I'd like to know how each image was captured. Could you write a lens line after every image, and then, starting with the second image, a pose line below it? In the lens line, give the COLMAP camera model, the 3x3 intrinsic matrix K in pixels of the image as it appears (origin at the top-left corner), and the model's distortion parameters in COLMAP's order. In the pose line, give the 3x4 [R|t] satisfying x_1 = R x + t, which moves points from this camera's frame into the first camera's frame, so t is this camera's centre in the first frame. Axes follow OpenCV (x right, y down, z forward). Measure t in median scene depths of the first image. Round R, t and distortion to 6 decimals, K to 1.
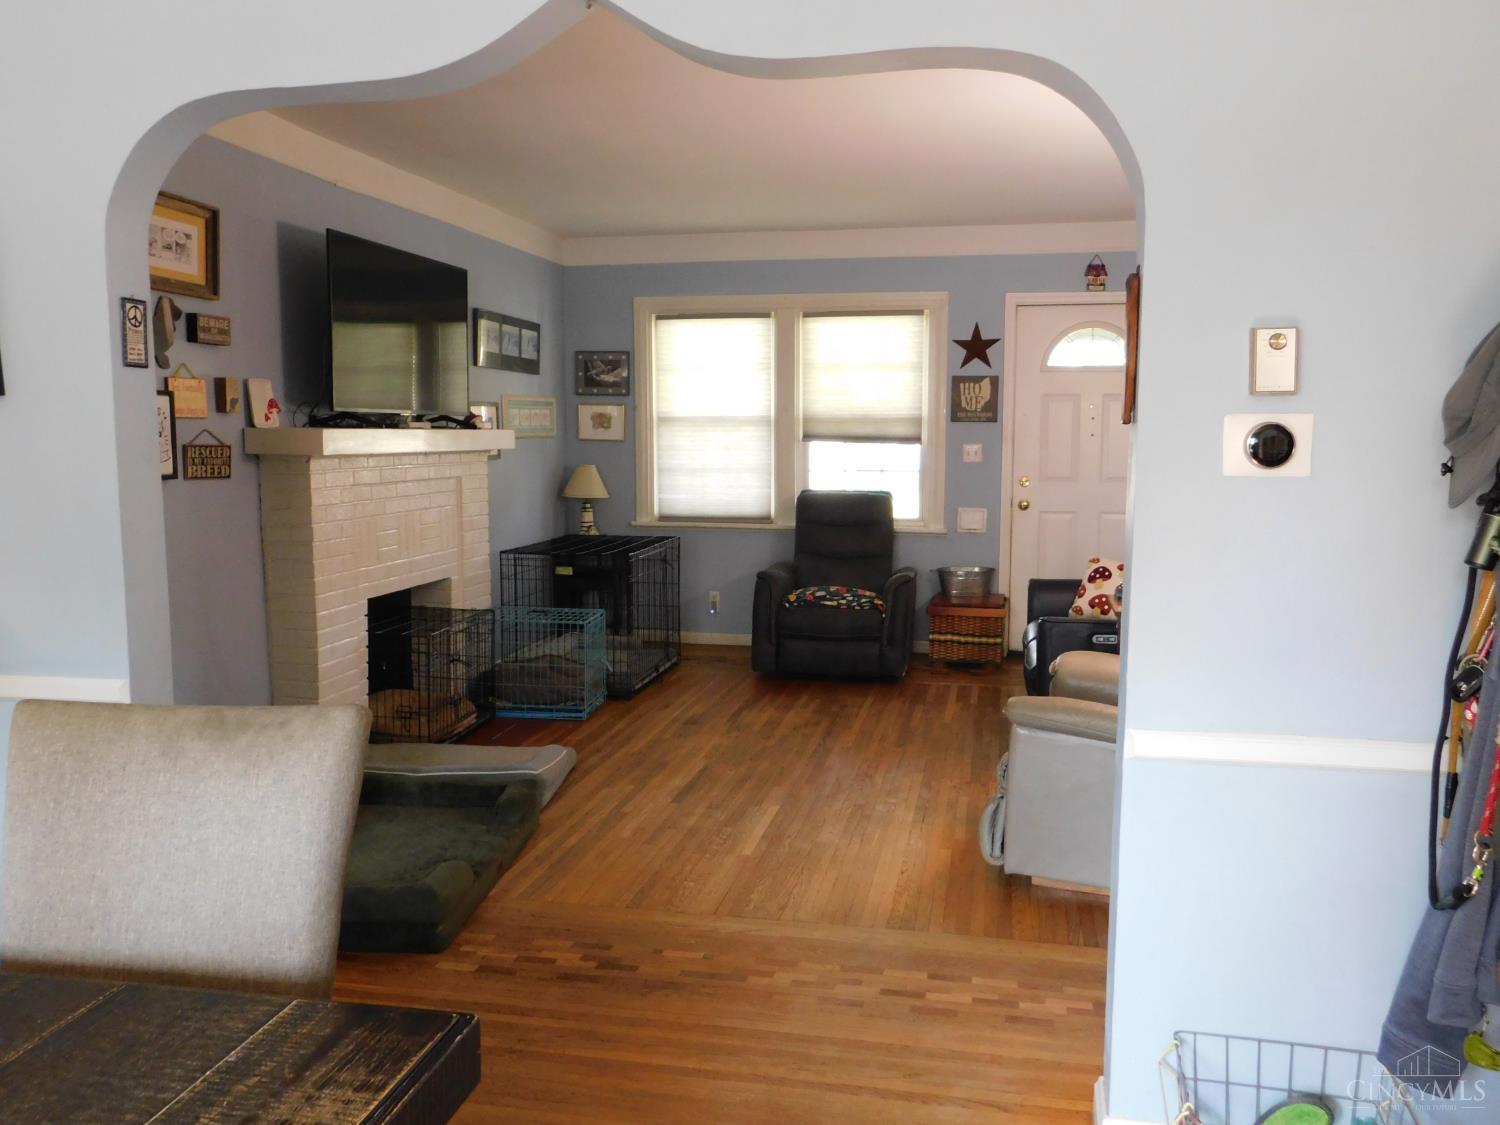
lens RADIAL K [[1235.6, 0, 750.0], [0, 1235.6, 562.5], [0, 0, 1]] dist [0.006556, 0.001322]
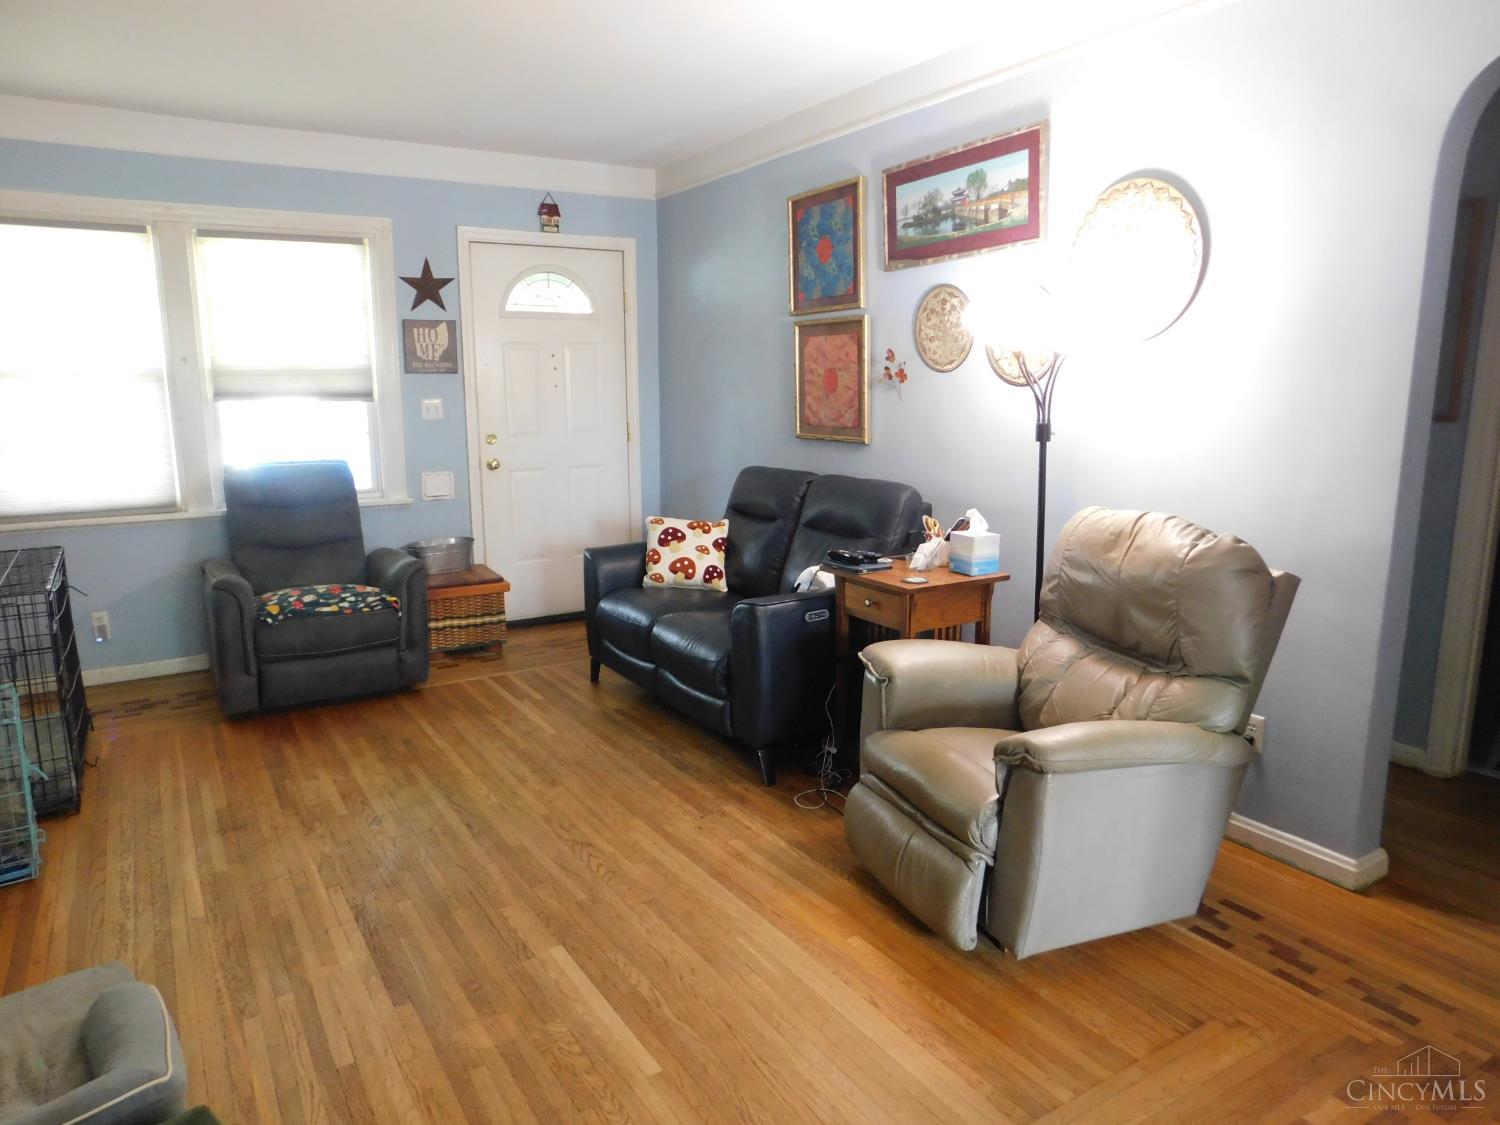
lens RADIAL K [[991.2, 0, 747.8], [0, 991.2, 560.7], [0, 0, 1]] dist [-0.068703, 0.053592]
pose [[0.720169, -0.132090, 0.681108, -0.153386], [0.084384, 0.991097, 0.102983, -0.036467], [-0.688647, -0.016690, 0.724904, 0.352794]]
